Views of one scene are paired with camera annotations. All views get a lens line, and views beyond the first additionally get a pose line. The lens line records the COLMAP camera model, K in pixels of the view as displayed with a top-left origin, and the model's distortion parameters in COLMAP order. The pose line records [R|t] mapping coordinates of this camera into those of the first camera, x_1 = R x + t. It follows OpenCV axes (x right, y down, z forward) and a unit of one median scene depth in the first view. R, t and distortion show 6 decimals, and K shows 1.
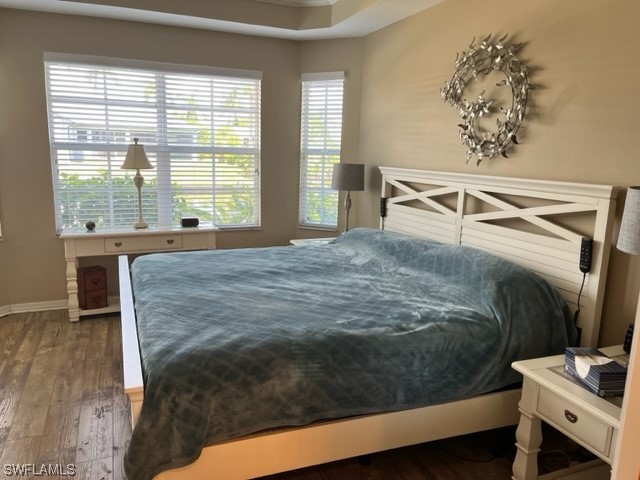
lens RADIAL K [[485.4, 0, 315.4], [0, 485.4, 237.4], [0, 0, 1]] dist [0.063743, -0.083245]
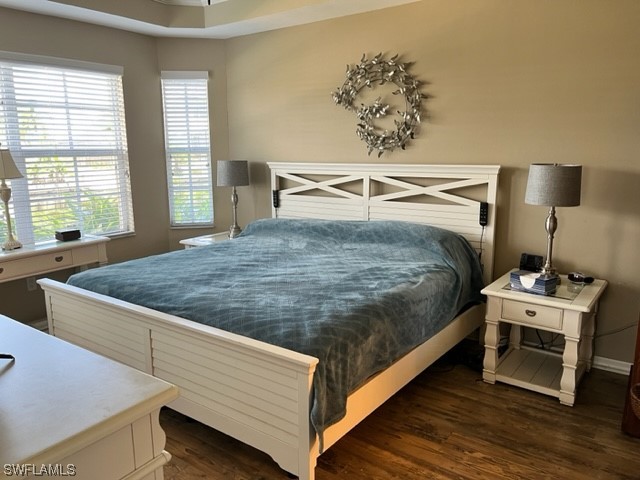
lens RADIAL K [[485.4, 0, 317.1], [0, 485.4, 242.1], [0, 0, 1]] dist [0.063743, -0.083245]
pose [[0.843780, -0.133287, 0.519875, -0.475492], [0.124013, 0.990877, 0.052766, -0.014172], [-0.522165, 0.019948, 0.852611, 0.013895]]
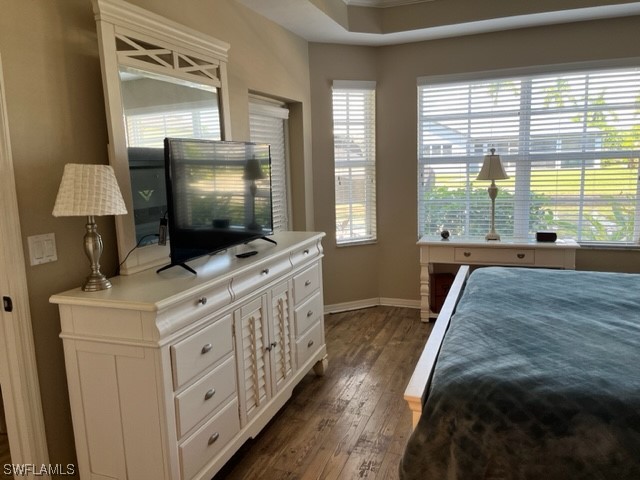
lens RADIAL K [[485.4, 0, 313.5], [0, 485.4, 234.3], [0, 0, 1]] dist [0.063743, -0.083245]
pose [[0.719680, 0.055372, -0.692094, 0.085757], [-0.073634, 0.997280, 0.003220, -0.008516], [0.690390, 0.048644, 0.721800, 0.058110]]
